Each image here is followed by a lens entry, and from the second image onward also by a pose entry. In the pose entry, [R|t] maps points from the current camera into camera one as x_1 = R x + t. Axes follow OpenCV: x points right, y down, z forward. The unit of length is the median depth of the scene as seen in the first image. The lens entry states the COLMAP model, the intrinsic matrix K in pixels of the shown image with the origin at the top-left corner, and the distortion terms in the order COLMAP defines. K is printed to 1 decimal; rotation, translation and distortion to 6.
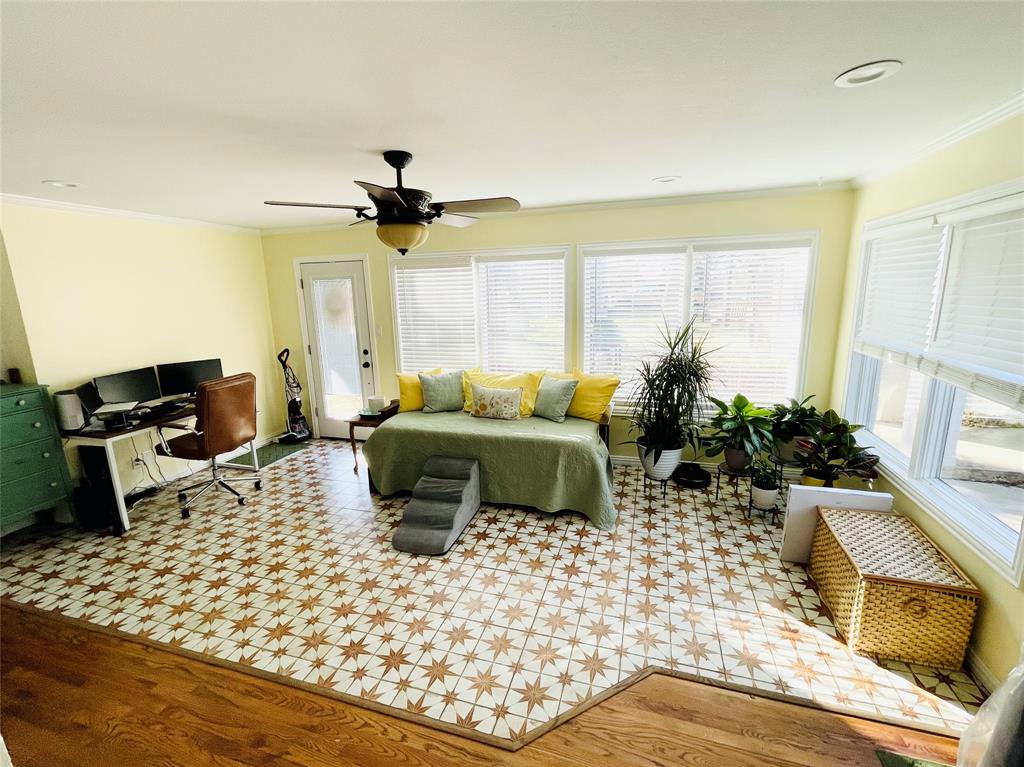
lens RADIAL K [[446.2, 0, 514.9], [0, 446.2, 382.5], [0, 0, 1]] dist [-0.003359, 0.000286]
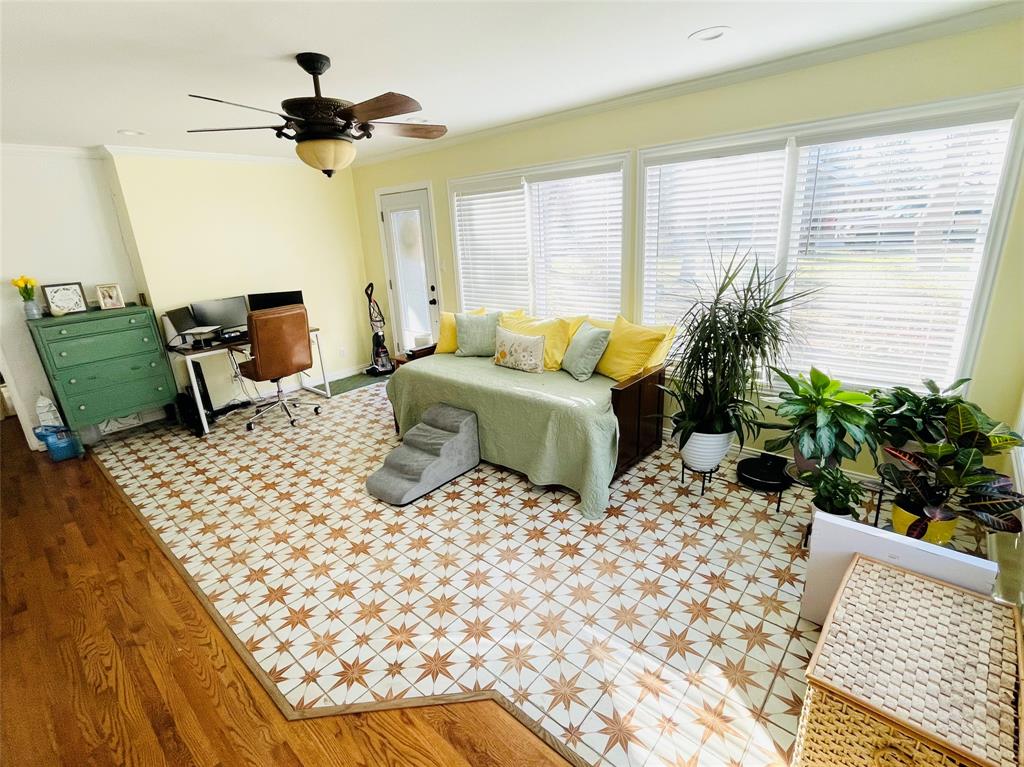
lens RADIAL K [[481.1, 0, 513.1], [0, 481.1, 382.5], [0, 0, 1]] dist [-0.004346, -0.000211]
pose [[0.914054, 0.102806, -0.392347, 0.375655], [-0.056002, 0.990068, 0.128958, -0.016259], [0.401708, -0.095902, 0.910732, 0.168700]]
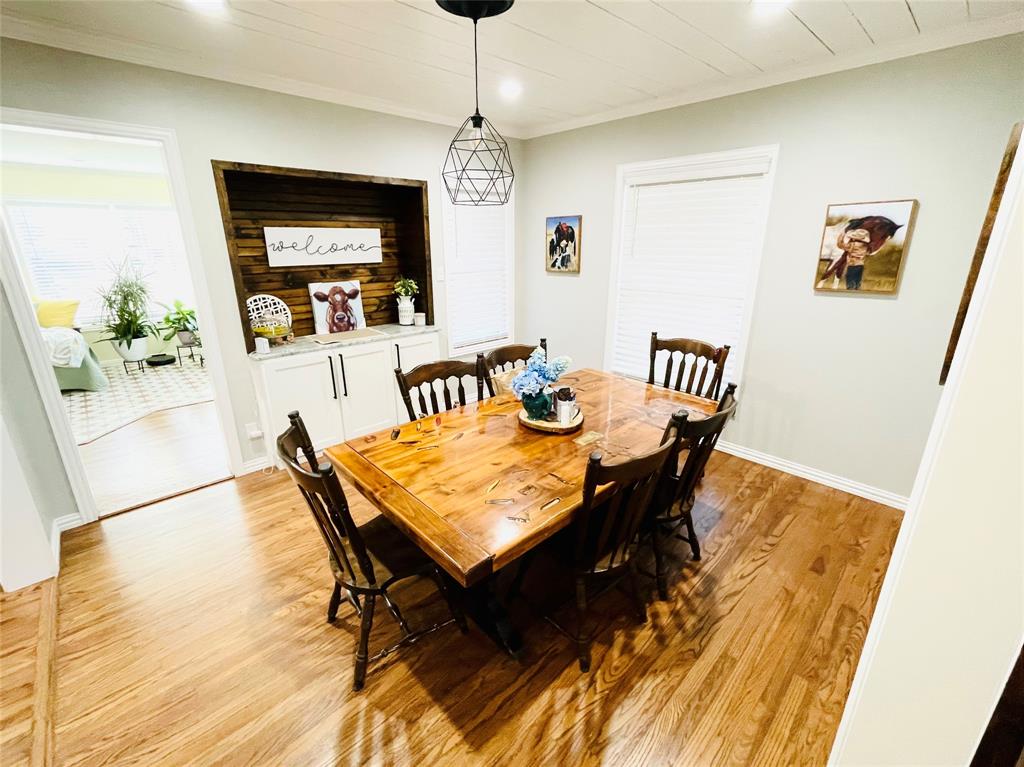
lens RADIAL K [[446.2, 0, 512.6], [0, 446.2, 379.3], [0, 0, 1]] dist [-0.003359, 0.000286]
pose [[0.486154, -0.238927, 0.840576, -0.387664], [0.165436, 0.969666, 0.179938, 0.241212], [-0.858070, 0.051584, 0.510935, -0.989691]]
